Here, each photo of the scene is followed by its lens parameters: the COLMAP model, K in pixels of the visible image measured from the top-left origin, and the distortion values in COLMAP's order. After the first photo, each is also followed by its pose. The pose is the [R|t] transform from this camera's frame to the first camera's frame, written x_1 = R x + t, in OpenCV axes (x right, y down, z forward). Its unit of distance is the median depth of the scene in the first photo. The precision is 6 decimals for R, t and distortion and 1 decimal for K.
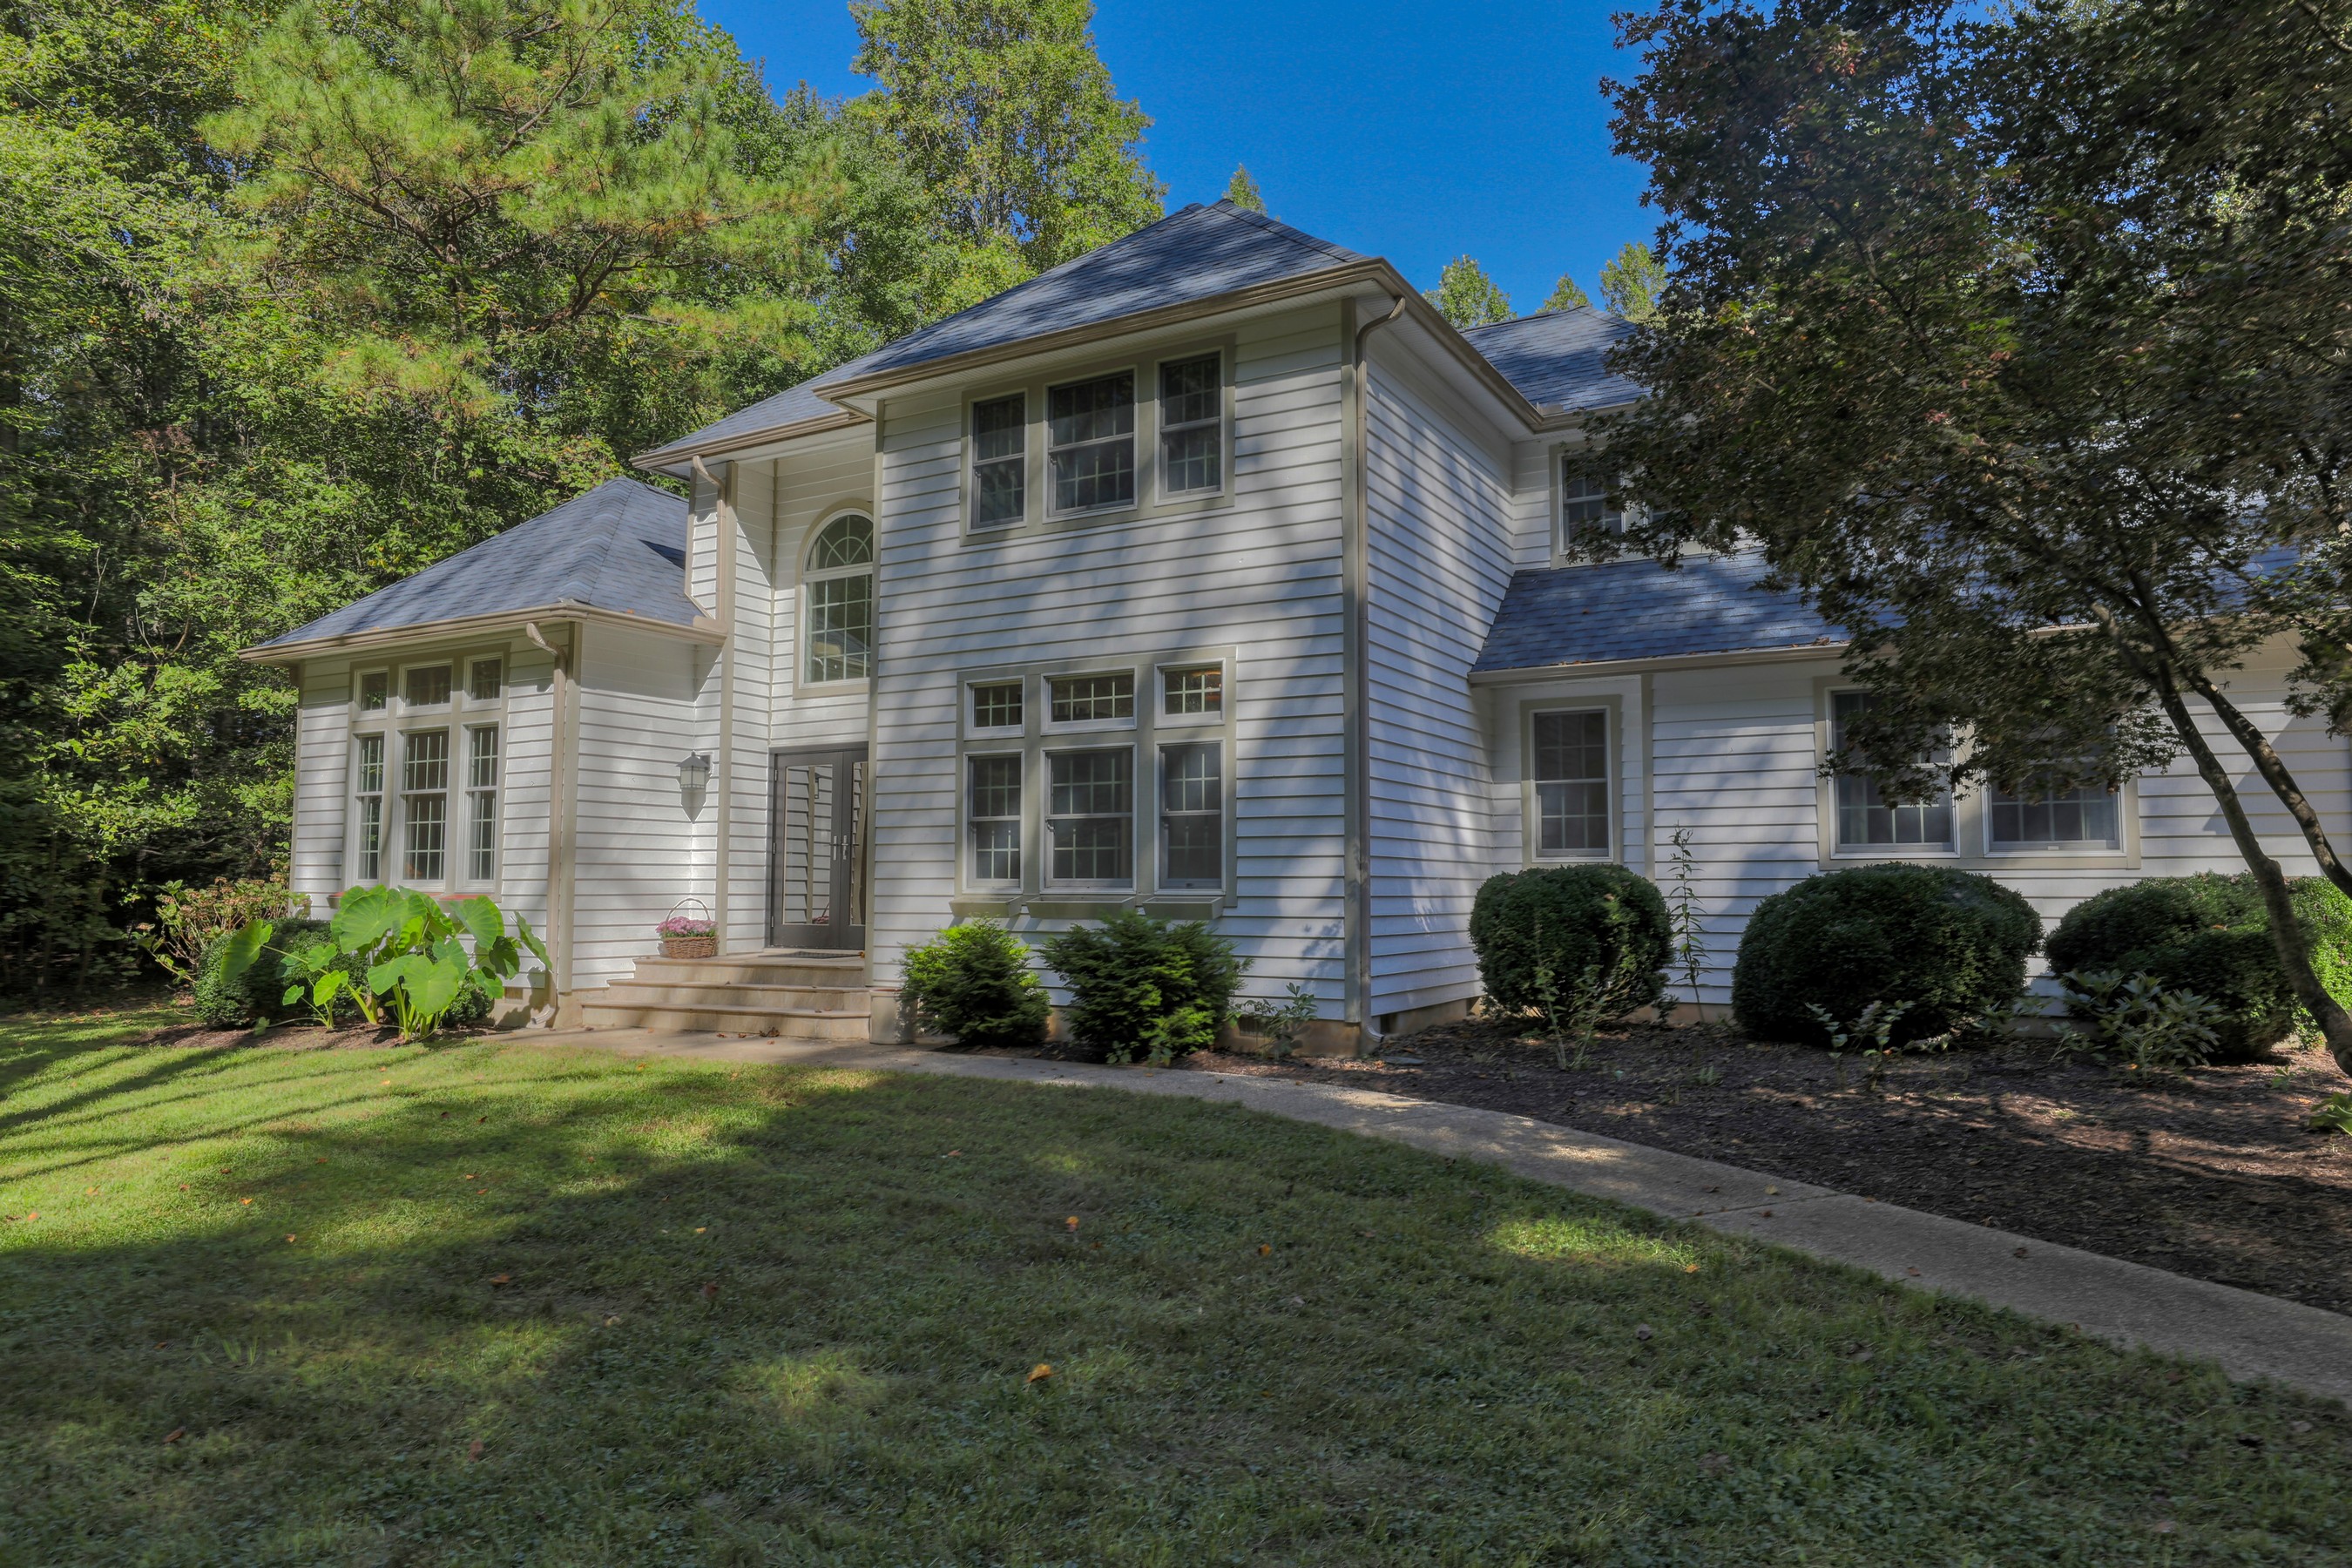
lens RADIAL K [[1445.1, 0, 1176.0], [0, 1445.1, 784.0], [0, 0, 1]] dist [-0.006981, -0.001044]
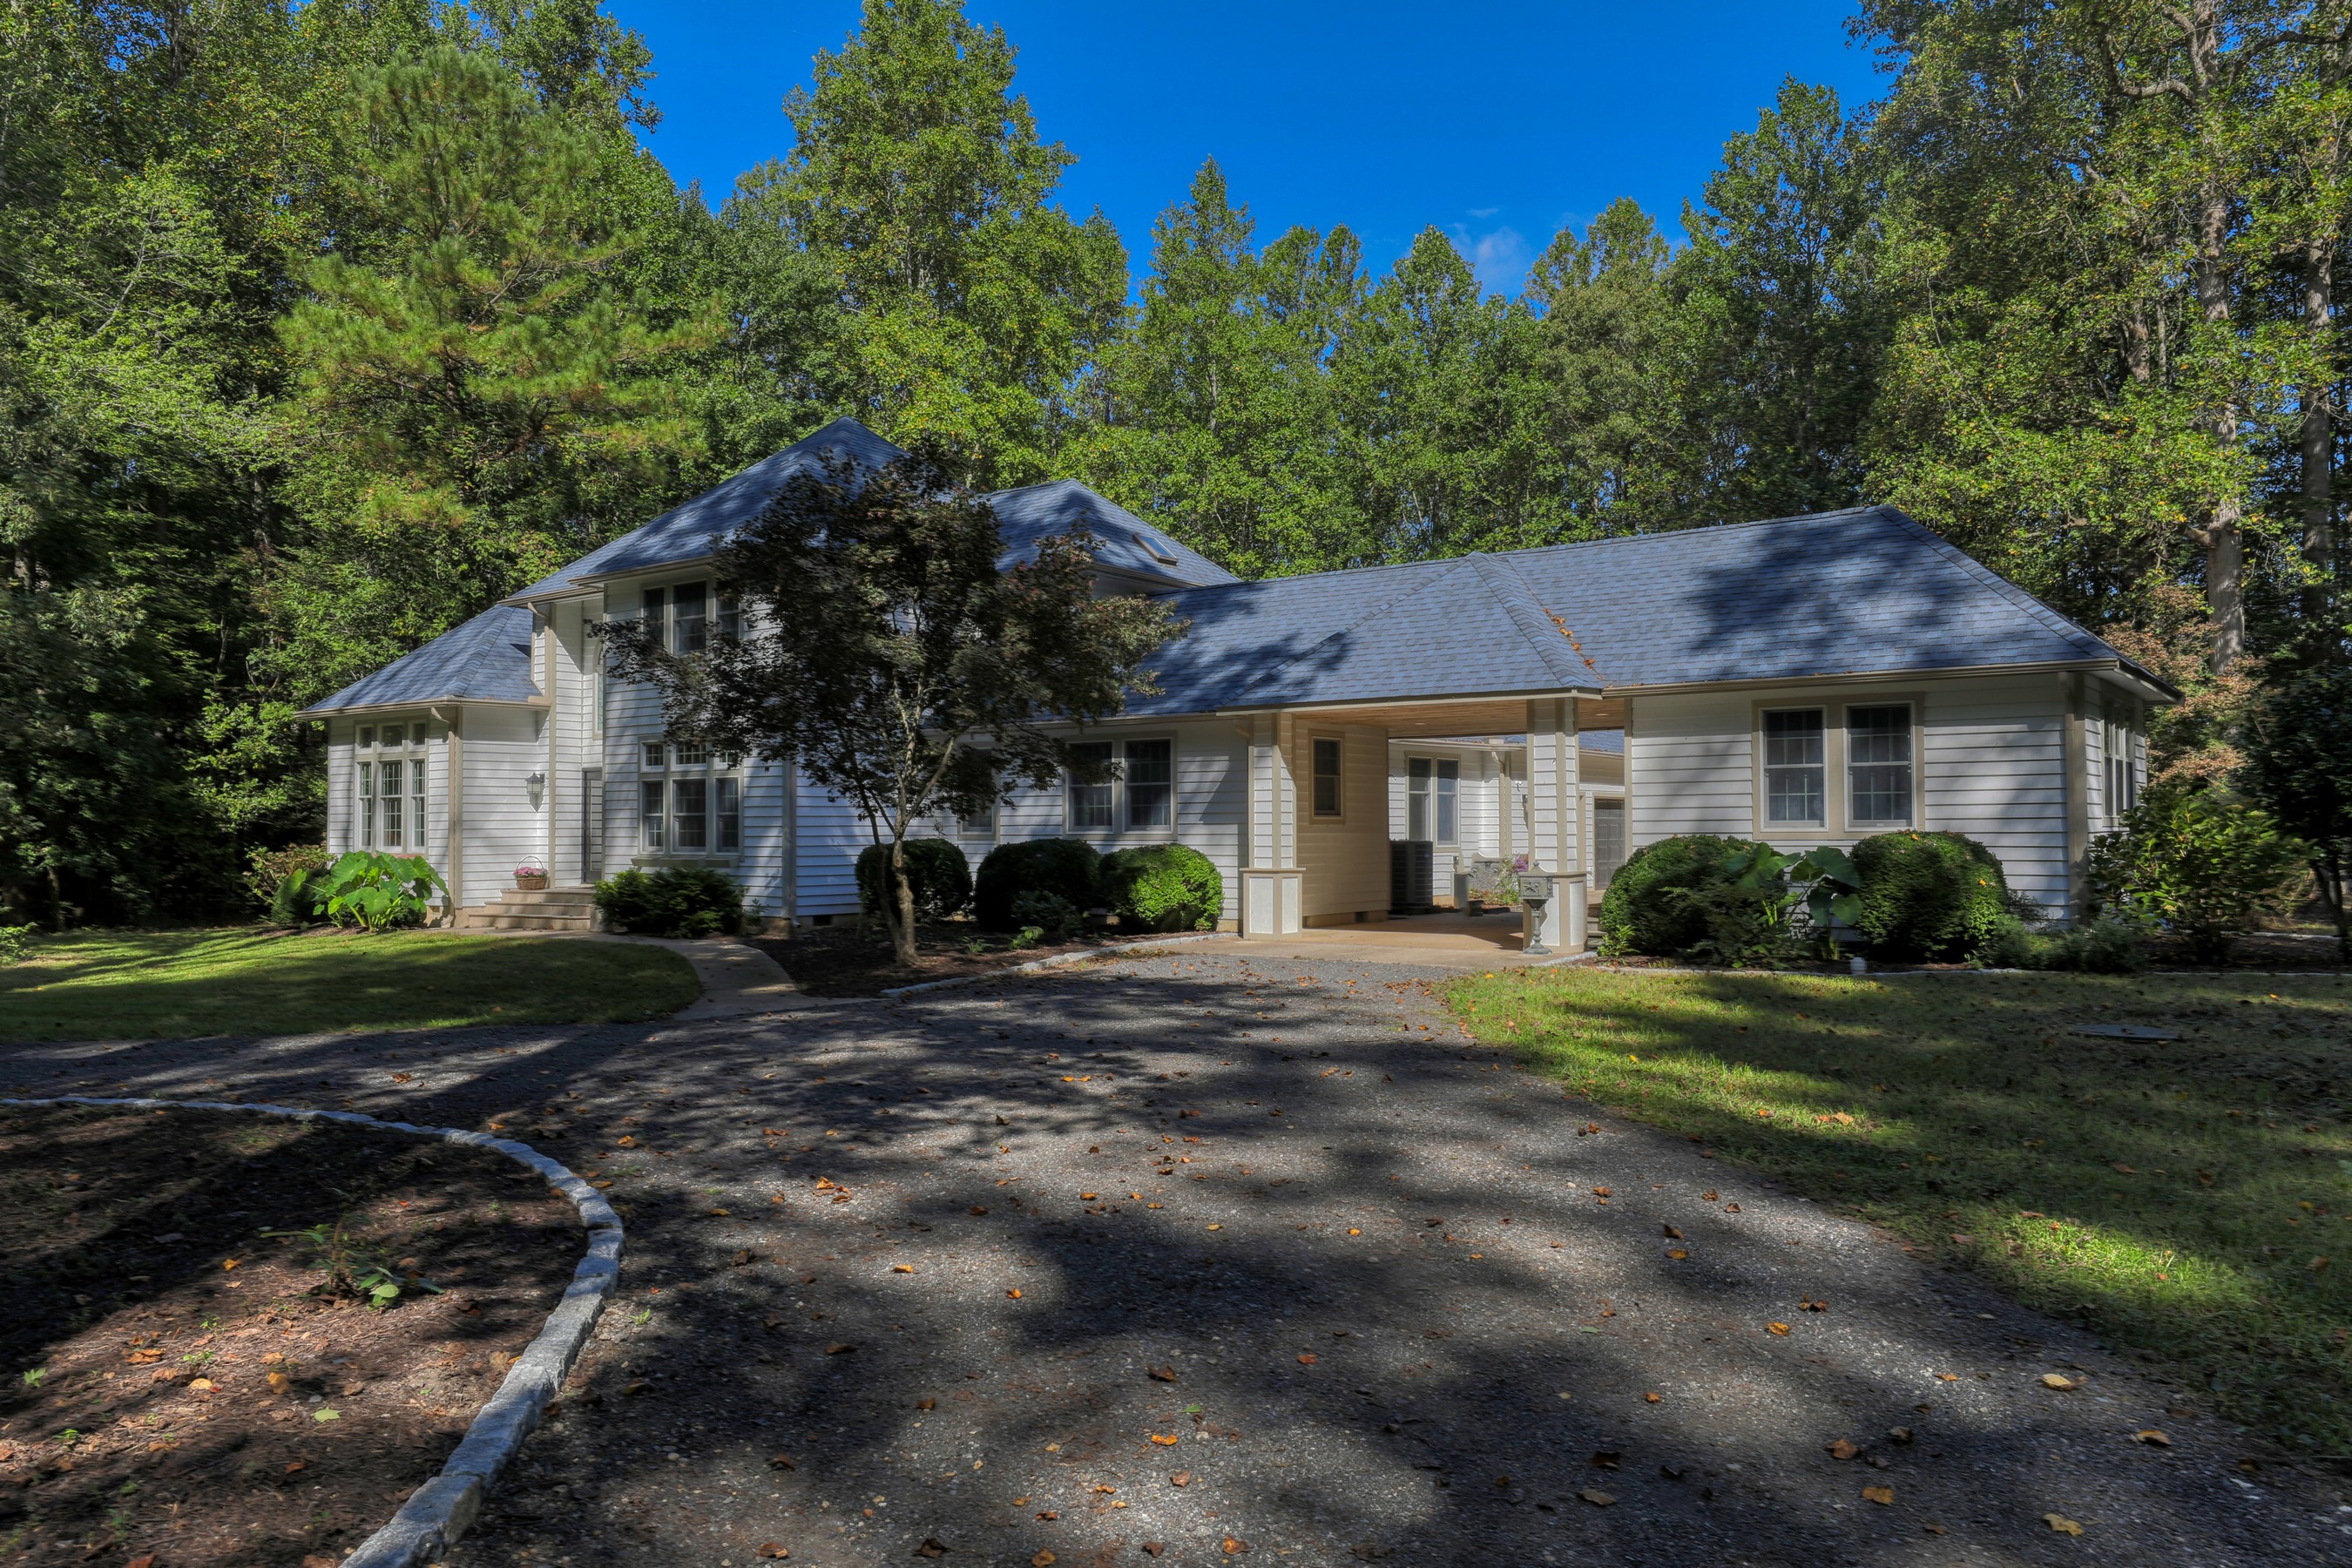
lens RADIAL K [[1577.3, 0, 1176.0], [0, 1577.3, 784.0], [0, 0, 1]] dist [0.002774, 0.000986]
pose [[0.992834, -0.009150, -0.119147, 0.704796], [0.014365, 0.998972, 0.042988, -0.083840], [0.118632, -0.044392, 0.991946, -0.852571]]
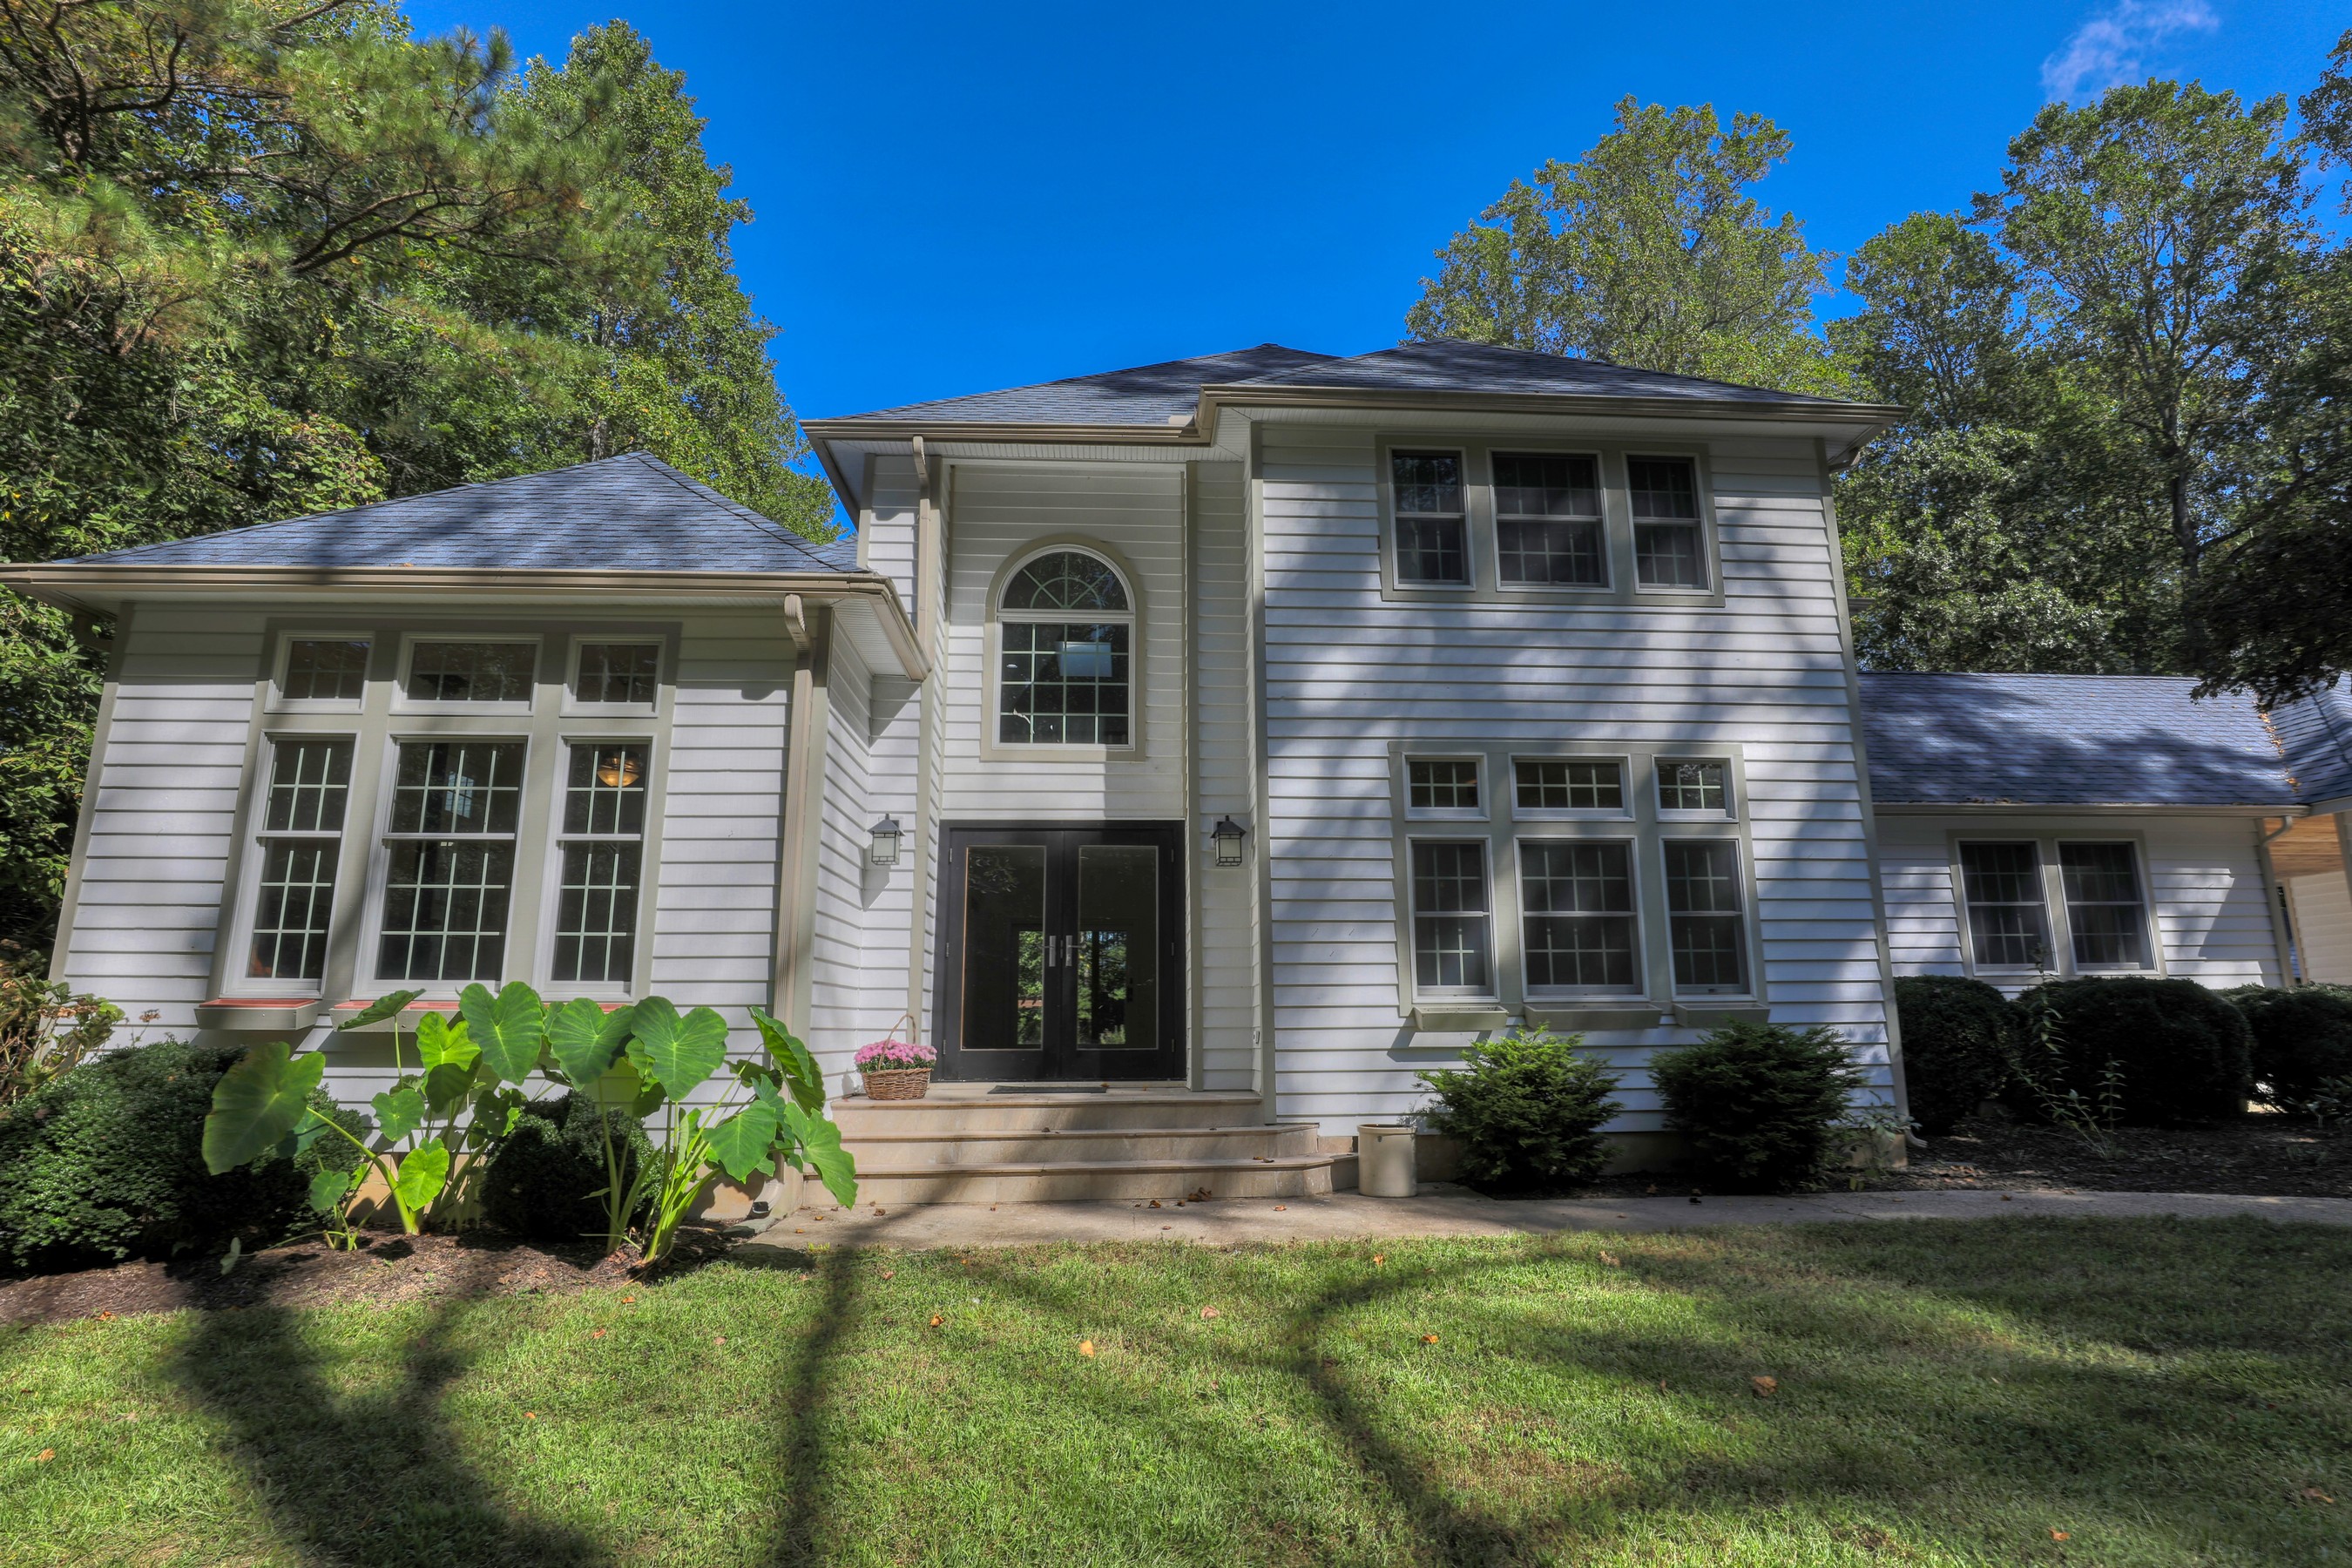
lens RADIAL K [[1142.6, 0, 1178.1], [0, 1142.6, 814.2], [0, 0, 1]] dist [-0.036717, 0.000091]
pose [[0.841883, 0.094048, 0.531402, -0.550623], [-0.034840, 0.992115, -0.120389, 0.045874], [-0.538534, 0.082839, 0.838522, 0.454217]]
